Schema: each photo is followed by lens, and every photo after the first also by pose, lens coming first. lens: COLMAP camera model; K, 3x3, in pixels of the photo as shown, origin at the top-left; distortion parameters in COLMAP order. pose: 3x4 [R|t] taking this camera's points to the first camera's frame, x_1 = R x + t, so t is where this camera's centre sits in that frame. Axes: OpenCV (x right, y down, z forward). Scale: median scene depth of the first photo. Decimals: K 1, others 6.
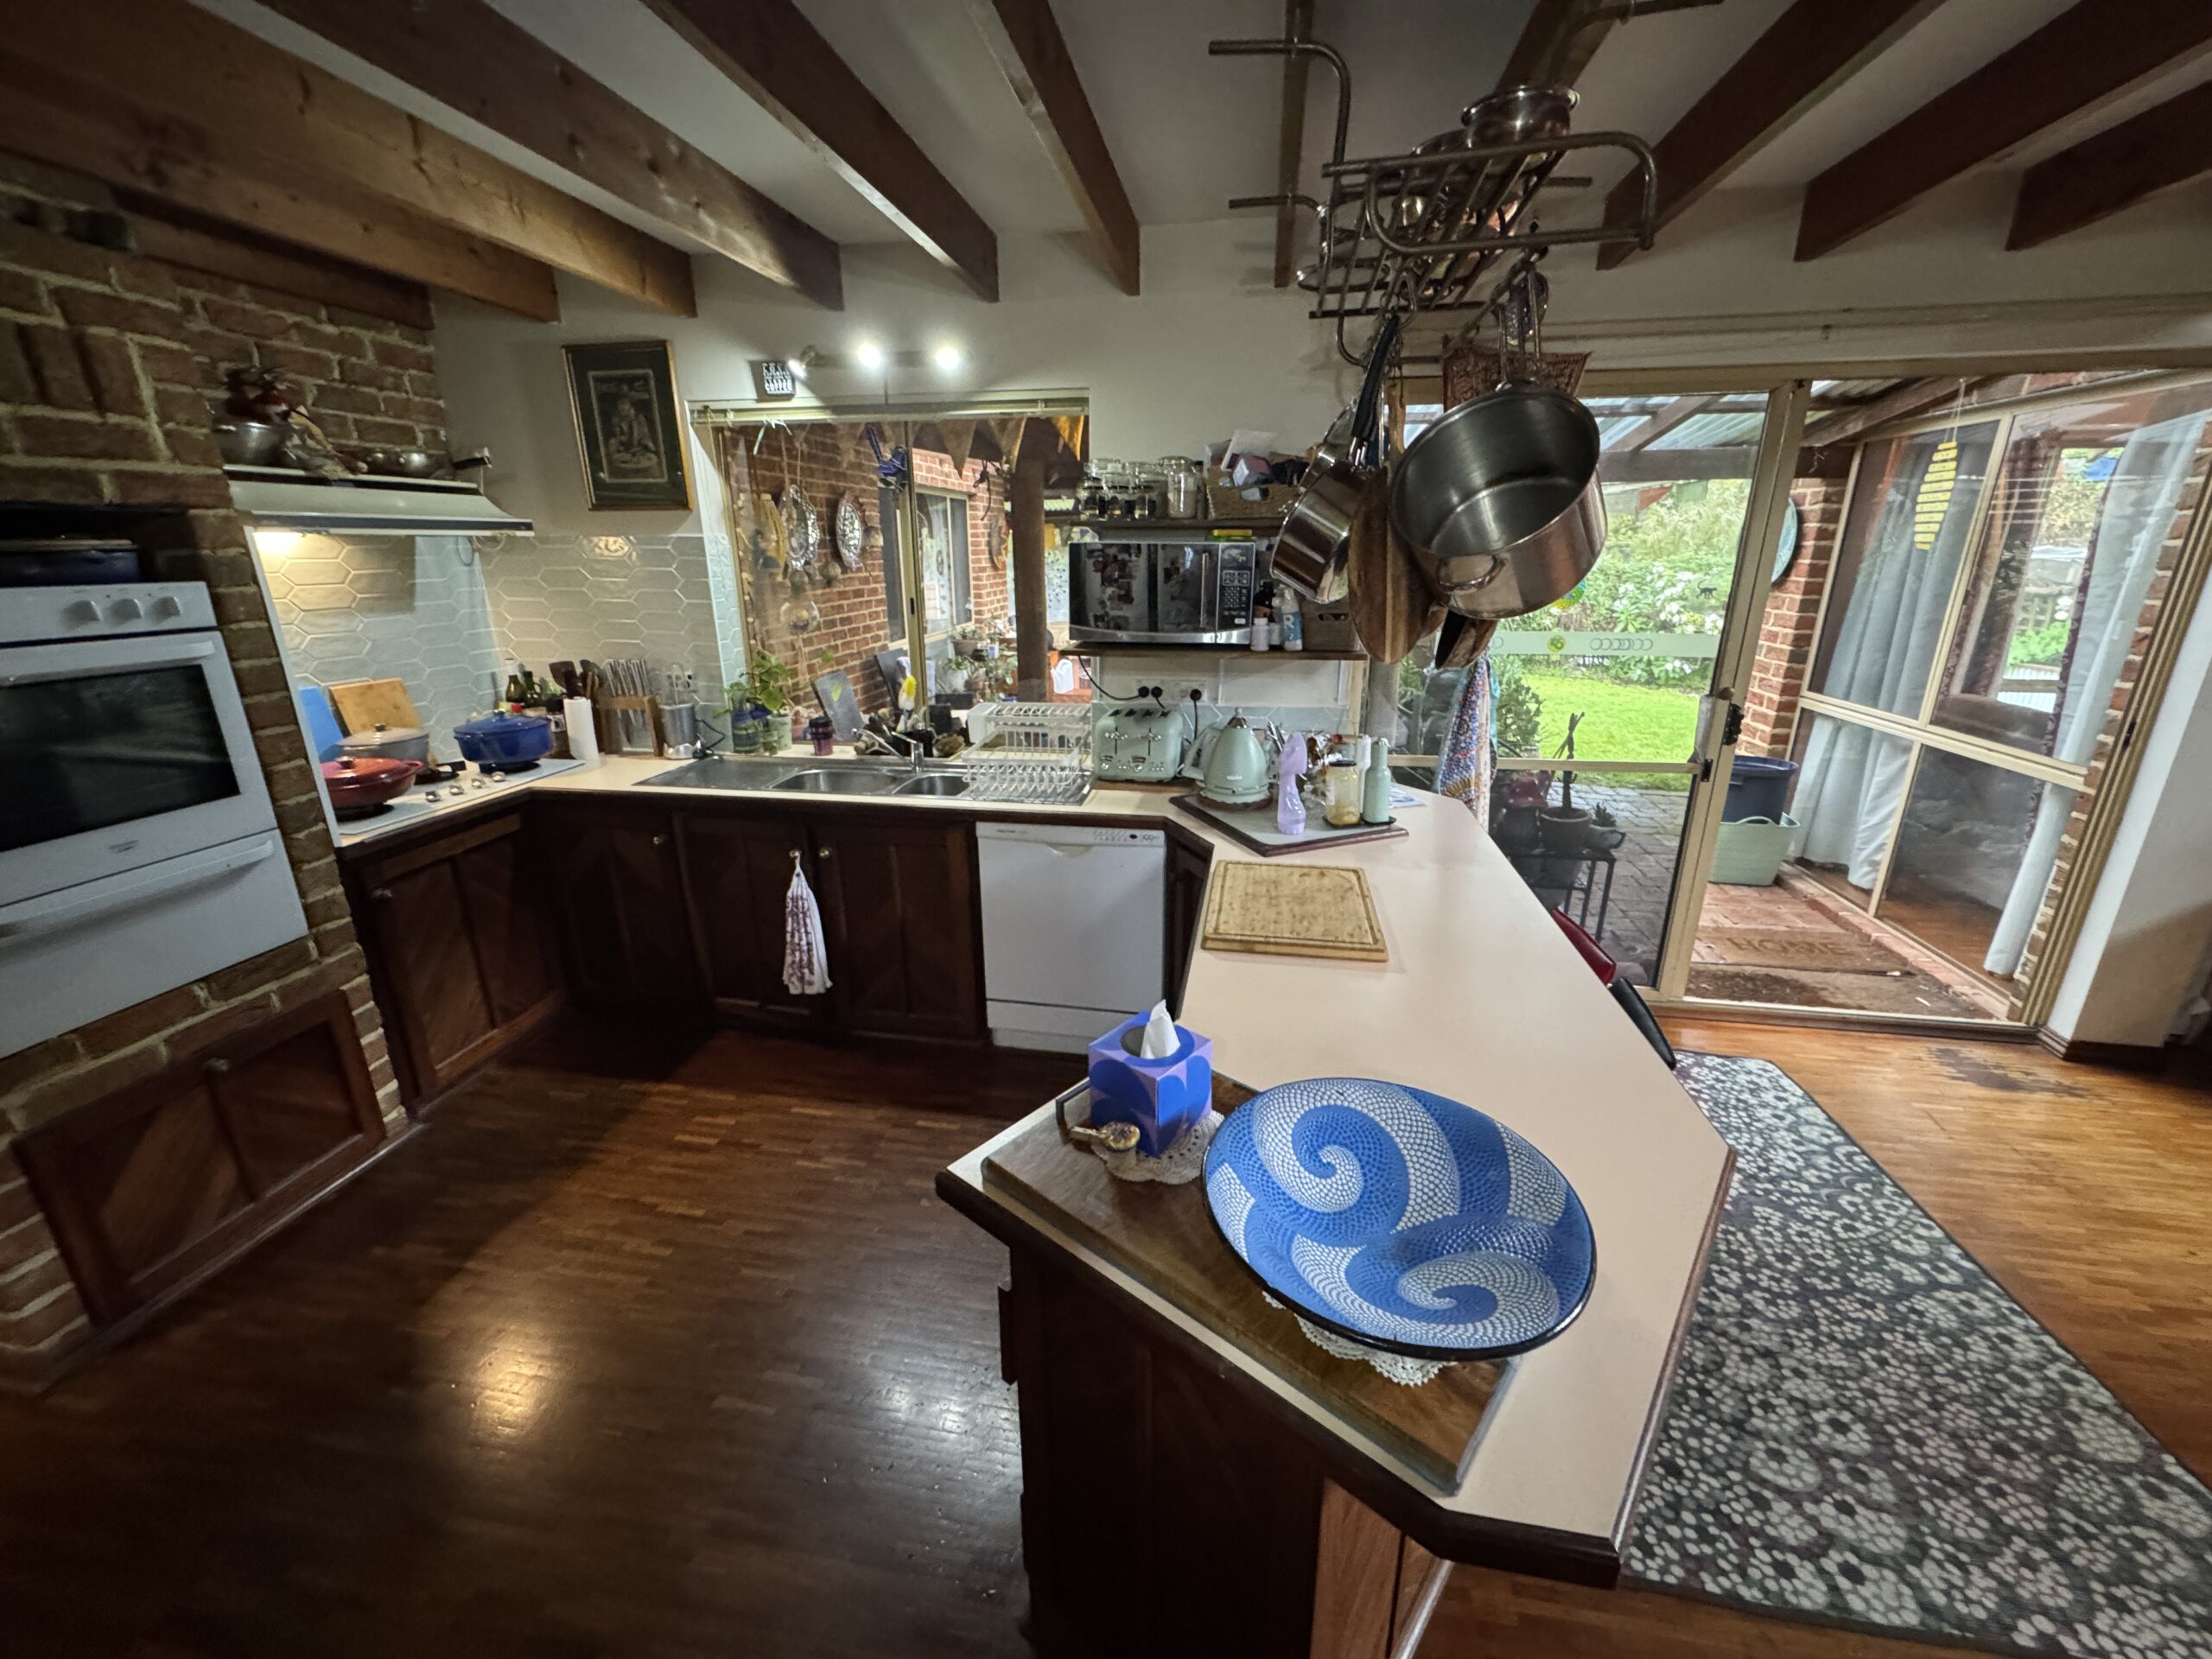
lens RADIAL K [[875.6, 0, 1101.9], [0, 875.6, 819.9], [0, 0, 1]] dist [-0.002917, -0.000471]
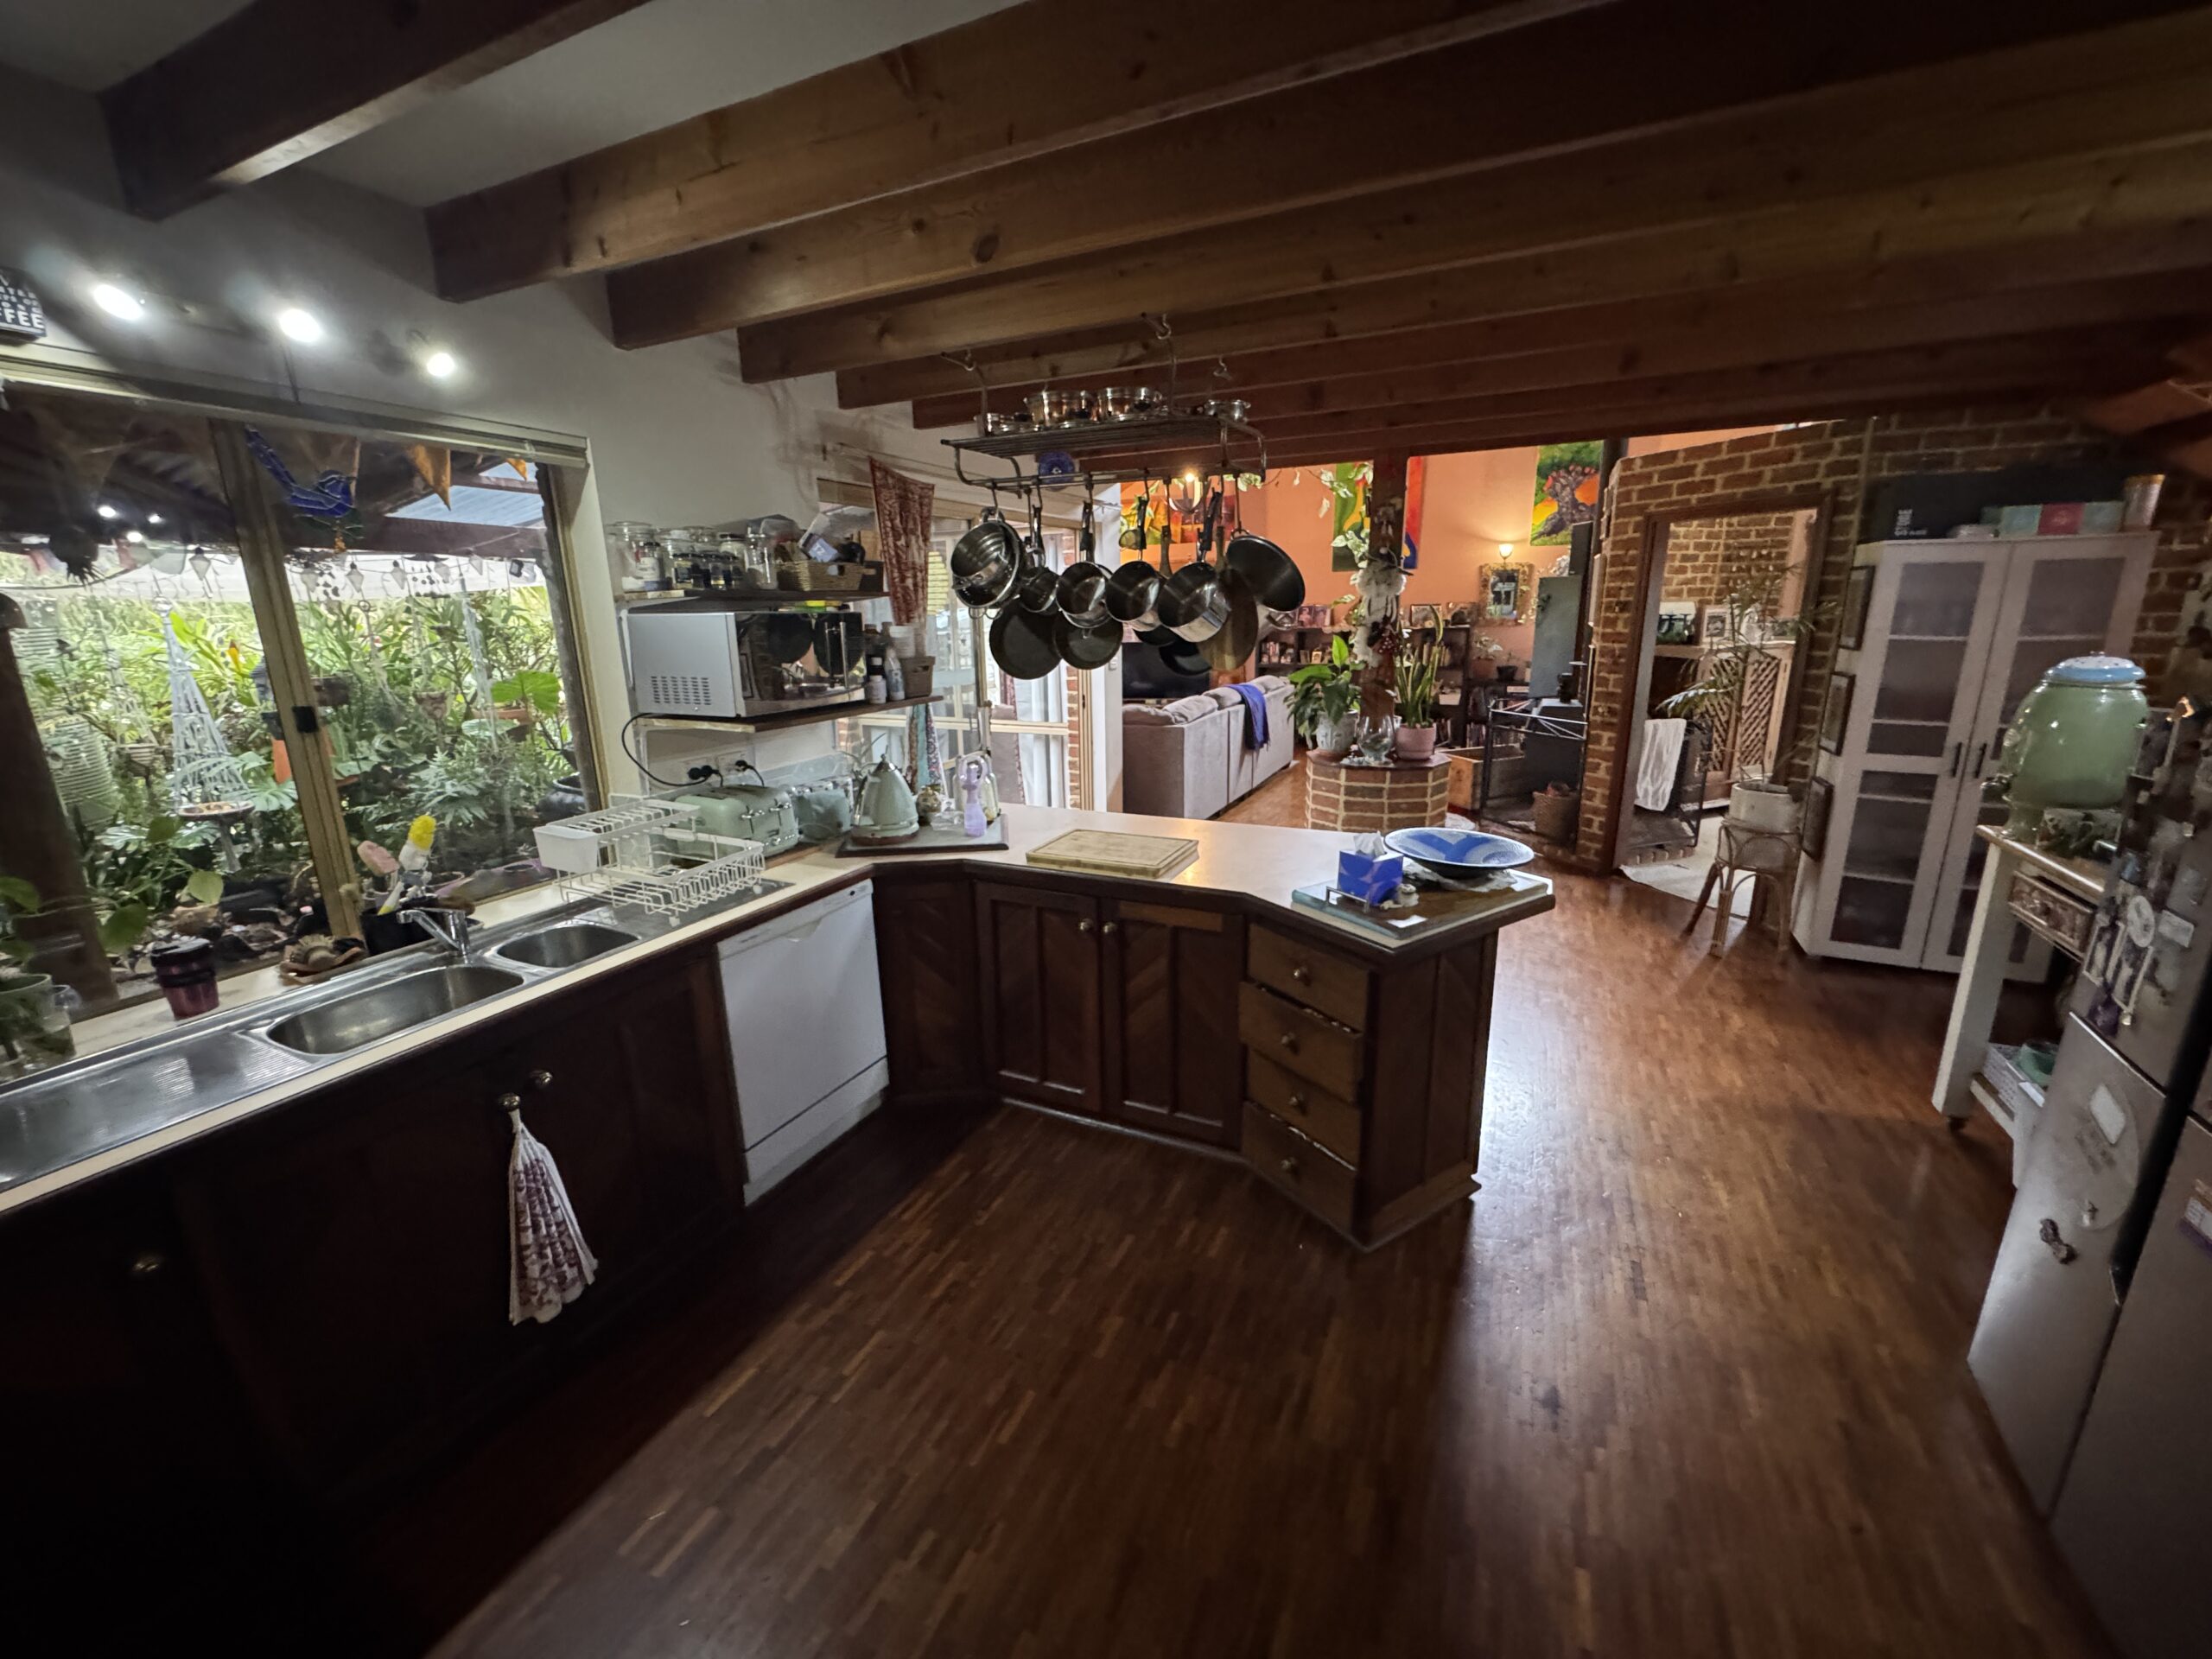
lens RADIAL K [[875.6, 0, 1099.0], [0, 875.6, 826.0], [0, 0, 1]] dist [-0.002917, -0.000471]
pose [[0.267103, -0.232550, 0.935188, -0.786060], [0.304870, 0.940994, 0.146918, -0.112101], [-0.914172, 0.245869, 0.322240, 0.367384]]
